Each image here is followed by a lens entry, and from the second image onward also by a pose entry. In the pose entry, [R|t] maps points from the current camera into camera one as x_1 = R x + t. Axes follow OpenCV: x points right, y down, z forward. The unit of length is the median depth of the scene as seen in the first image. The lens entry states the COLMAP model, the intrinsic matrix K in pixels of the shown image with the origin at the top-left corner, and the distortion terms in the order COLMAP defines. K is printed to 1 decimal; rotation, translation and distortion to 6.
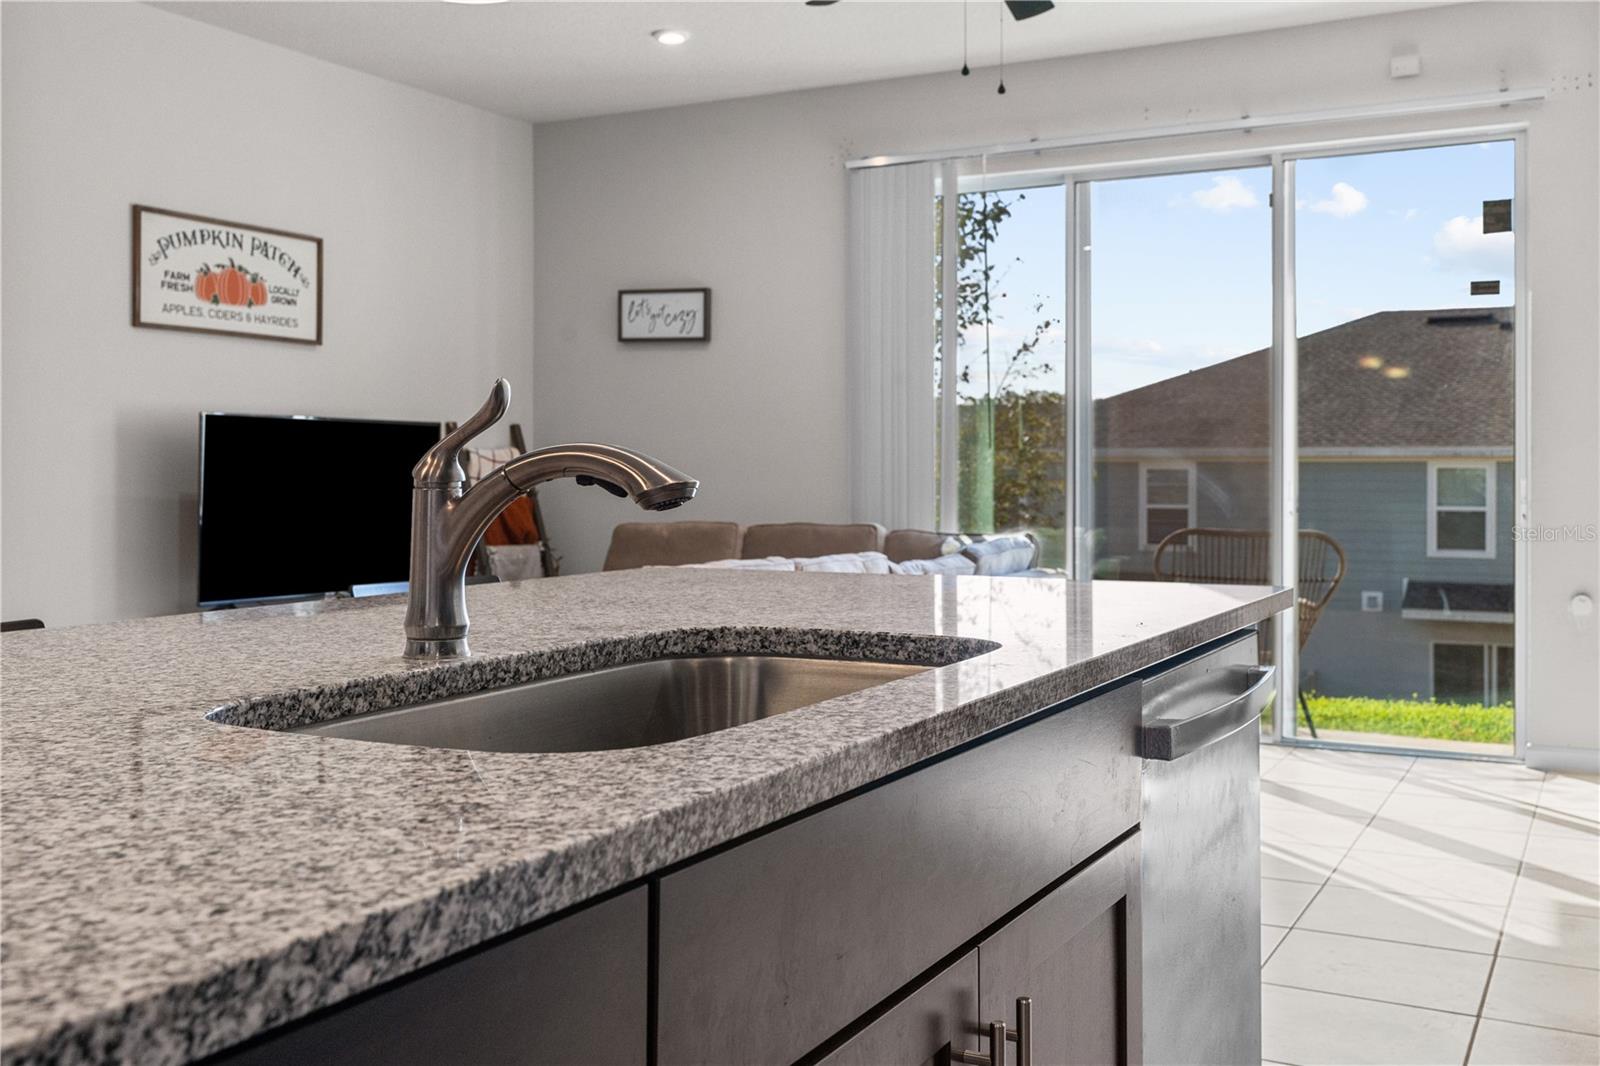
lens RADIAL K [[1558.1, 0, 806.8], [0, 1558.1, 479.7], [0, 0, 1]] dist [0.024499, 0.000000]
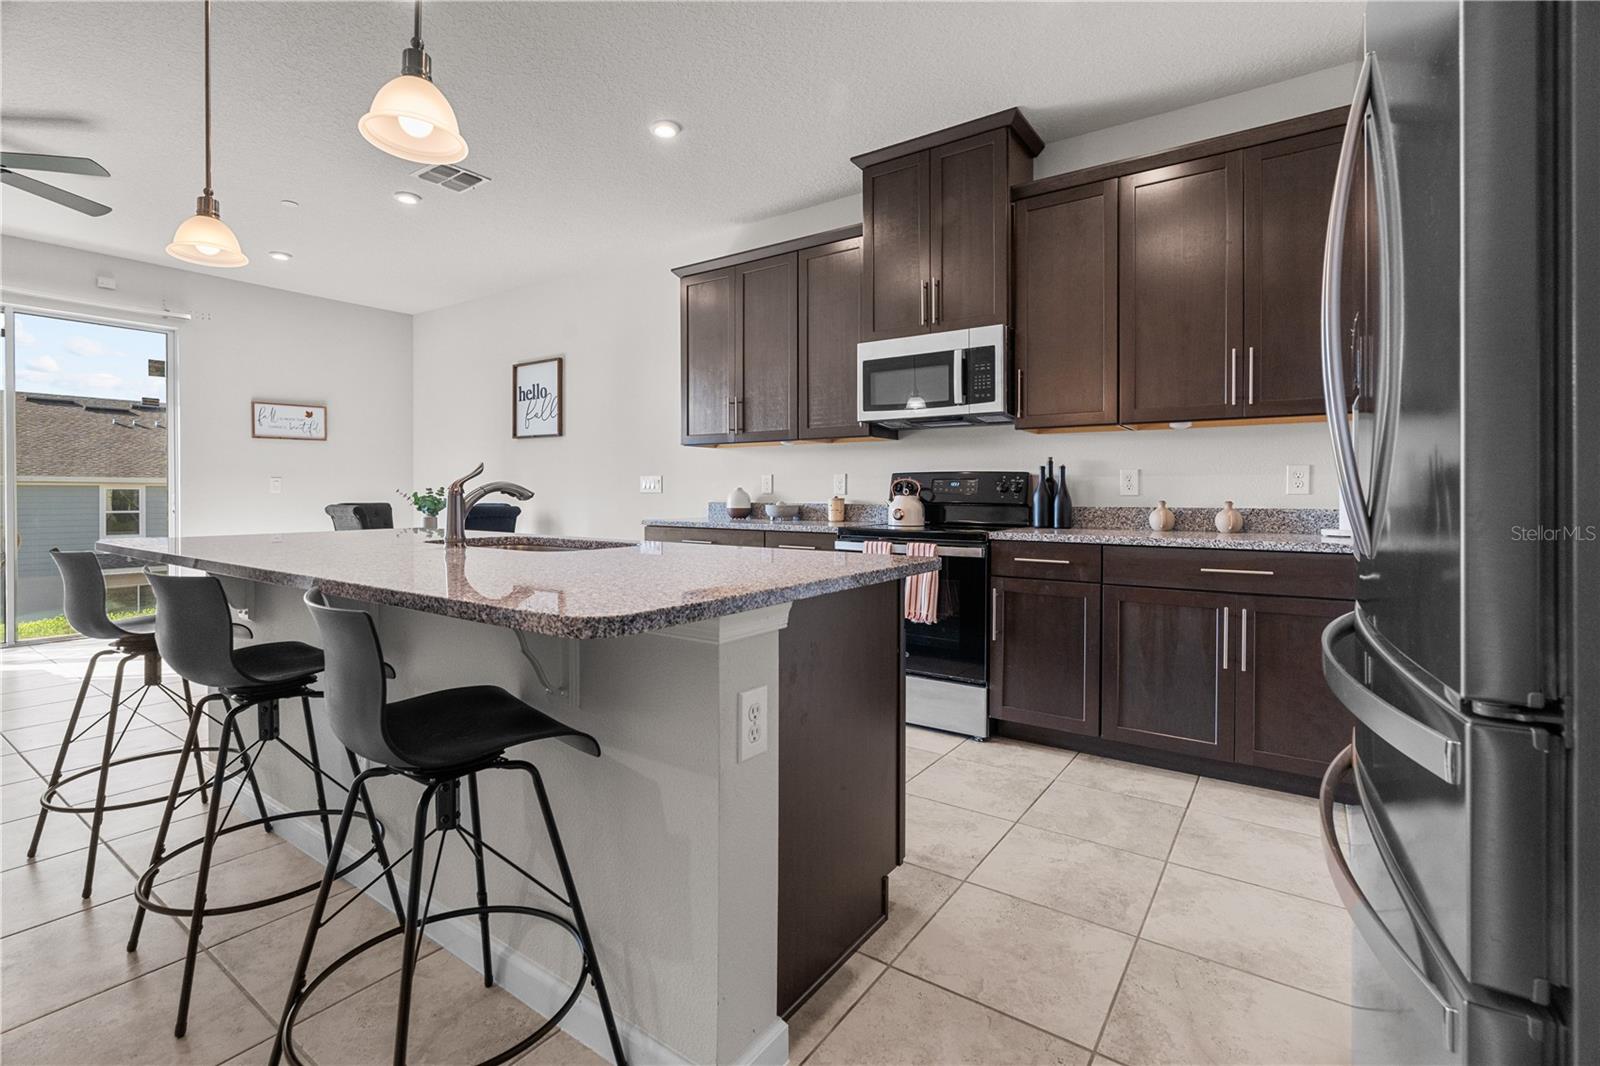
lens RADIAL K [[734.2, 0, 797.3], [0, 734.2, 495.5], [0, 0, 1]] dist [-0.007400, 0.003616]
pose [[0.132602, -0.000152, 0.991169, -0.383192], [0.001855, 0.999998, -0.000095, 0.001960], [-0.991168, 0.001852, 0.132602, 0.028794]]
